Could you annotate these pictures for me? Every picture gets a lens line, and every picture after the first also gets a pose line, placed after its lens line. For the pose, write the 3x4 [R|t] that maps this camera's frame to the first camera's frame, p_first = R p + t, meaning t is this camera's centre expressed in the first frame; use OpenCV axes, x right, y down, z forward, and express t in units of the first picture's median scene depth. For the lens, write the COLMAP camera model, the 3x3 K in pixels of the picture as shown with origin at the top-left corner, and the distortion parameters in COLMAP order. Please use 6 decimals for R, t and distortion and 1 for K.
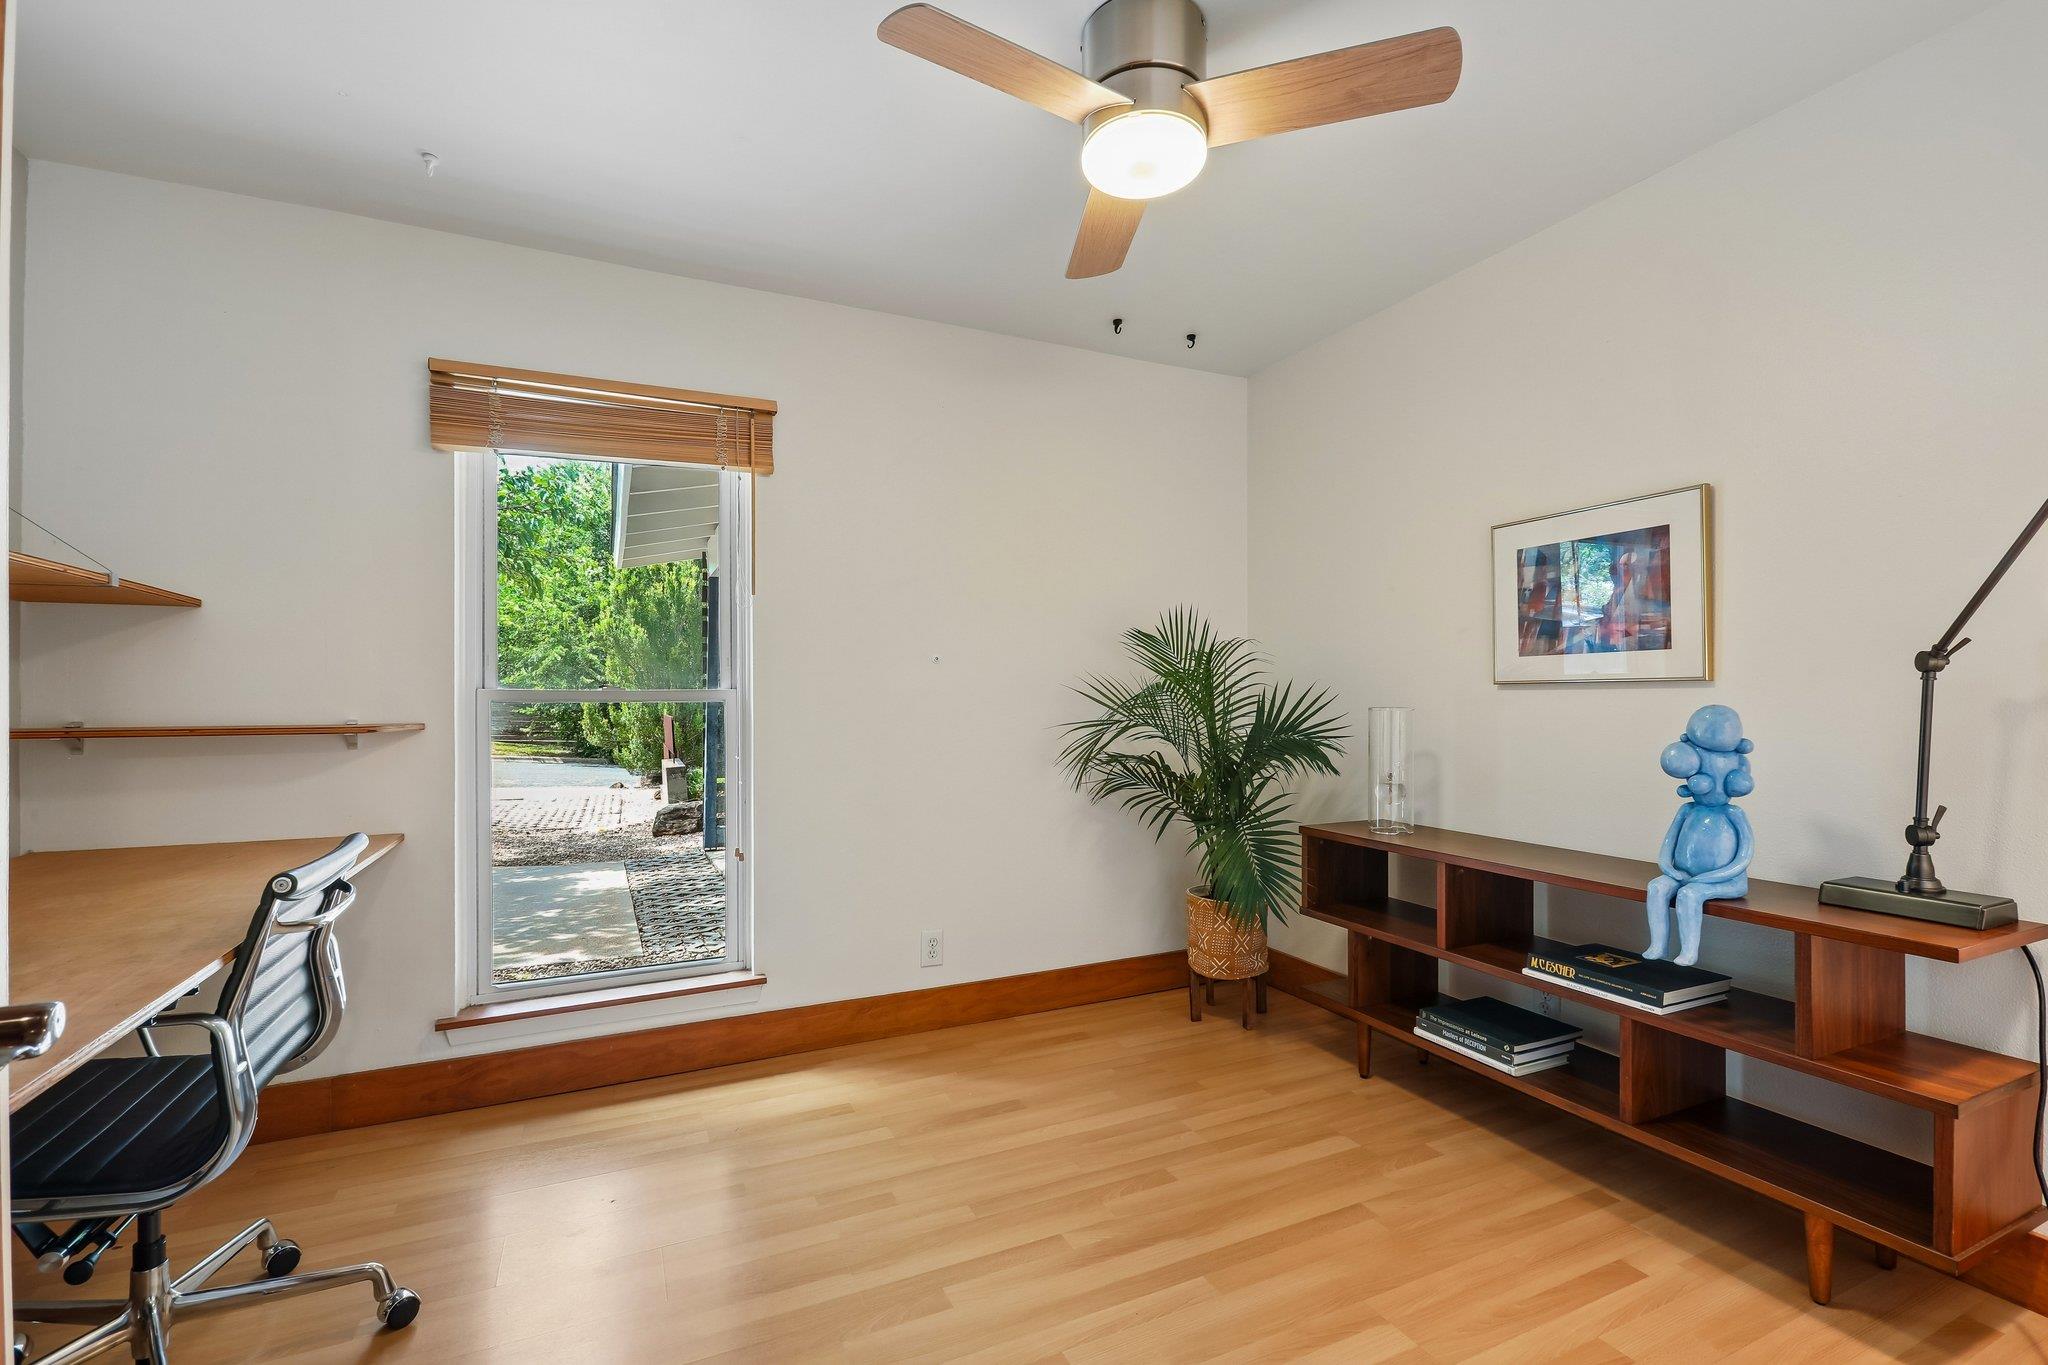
lens RADIAL K [[908.0, 0, 1024.0], [0, 908.0, 682.5], [0, 0, 1]] dist [-0.001132, 0.000255]
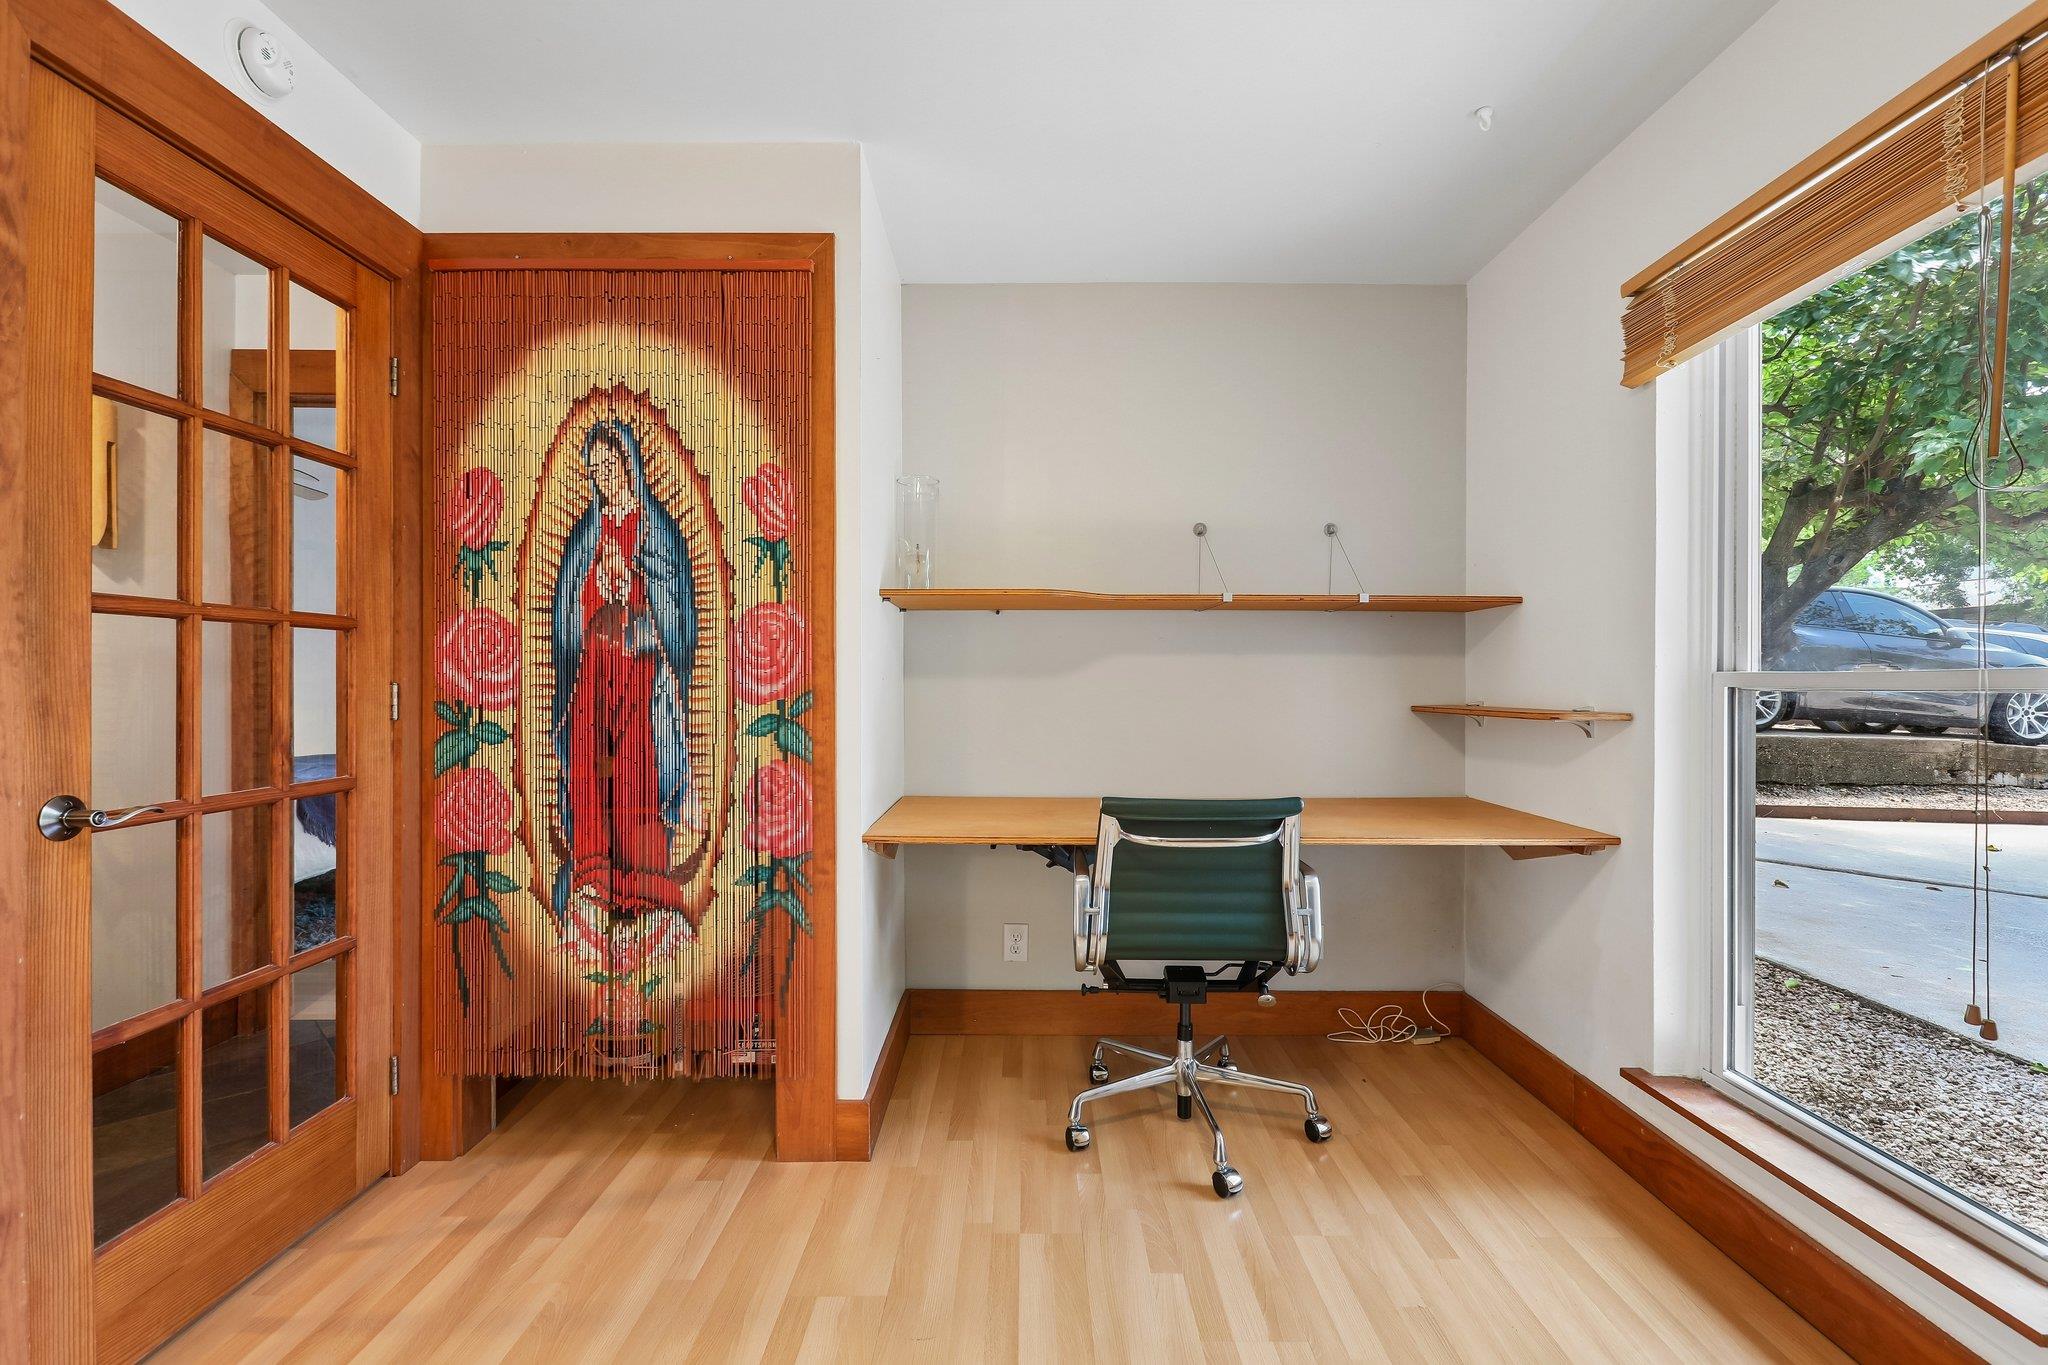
lens RADIAL K [[908.0, 0, 1024.0], [0, 908.0, 682.5], [0, 0, 1]] dist [-0.001132, 0.000255]
pose [[-0.433050, -0.003424, -0.901363, 0.161075], [0.015153, 0.999824, -0.011078, 0.007988], [0.901242, -0.018456, -0.432922, 0.390623]]
